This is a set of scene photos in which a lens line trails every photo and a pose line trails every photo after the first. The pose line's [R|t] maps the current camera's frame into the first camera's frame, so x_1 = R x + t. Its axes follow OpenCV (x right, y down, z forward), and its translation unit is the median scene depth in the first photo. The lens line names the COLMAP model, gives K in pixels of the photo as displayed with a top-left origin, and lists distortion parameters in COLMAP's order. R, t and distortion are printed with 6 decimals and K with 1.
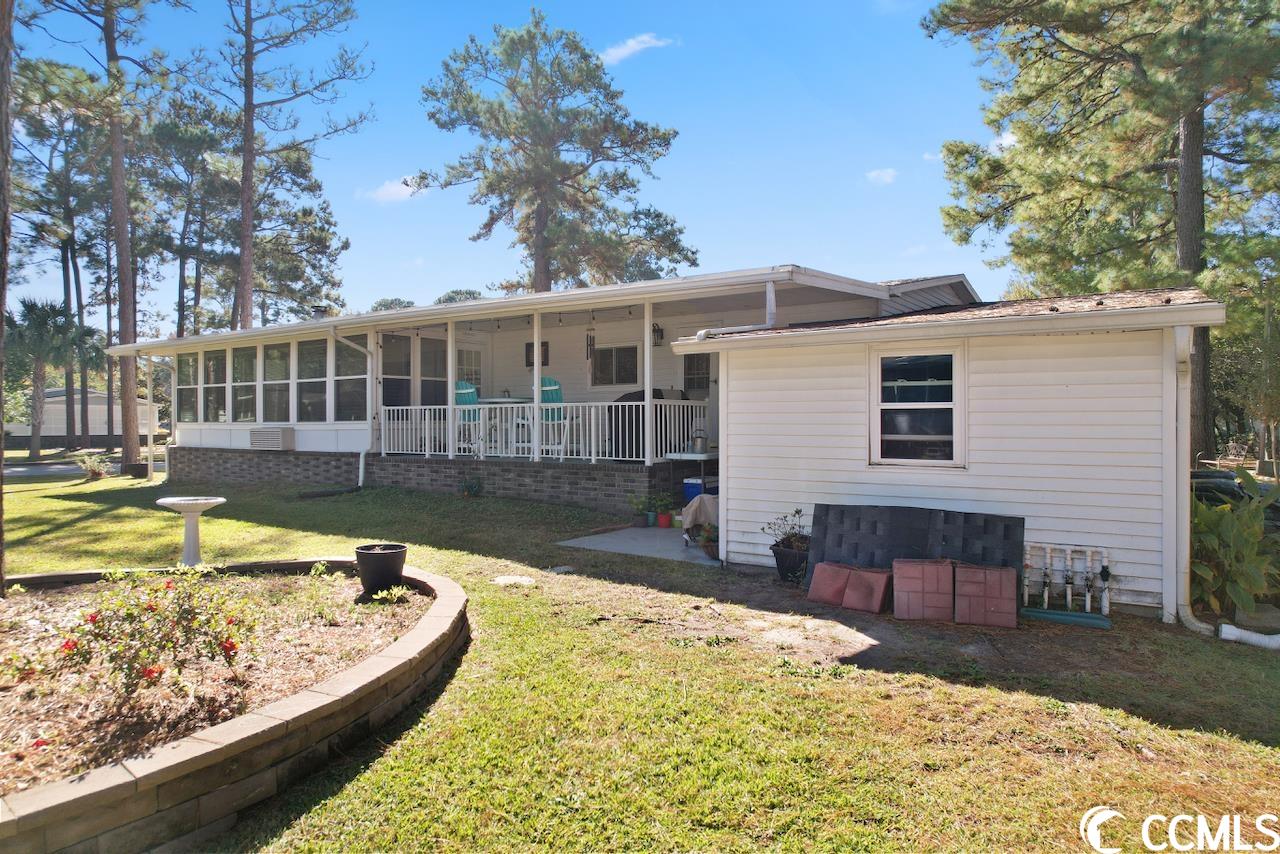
lens RADIAL K [[784.7, 0, 640.0], [0, 784.7, 427.0], [0, 0, 1]] dist [-0.005176, -0.000963]
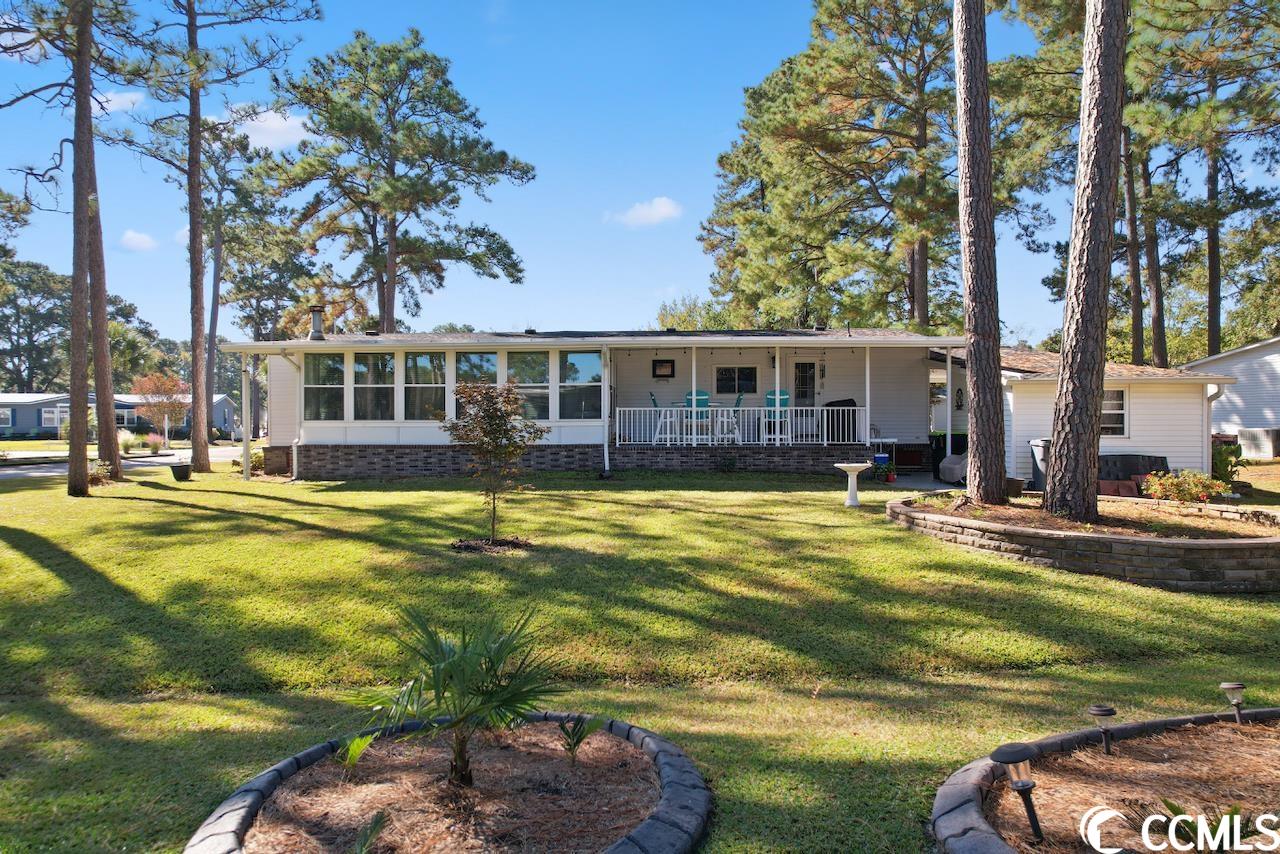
lens RADIAL K [[784.7, 0, 640.0], [0, 784.7, 427.0], [0, 0, 1]] dist [-0.005176, -0.000963]
pose [[0.863679, 0.000269, 0.504043, -0.698167], [0.002567, 0.999985, -0.004932, 0.008891], [-0.504036, 0.005554, 0.863665, -0.095782]]
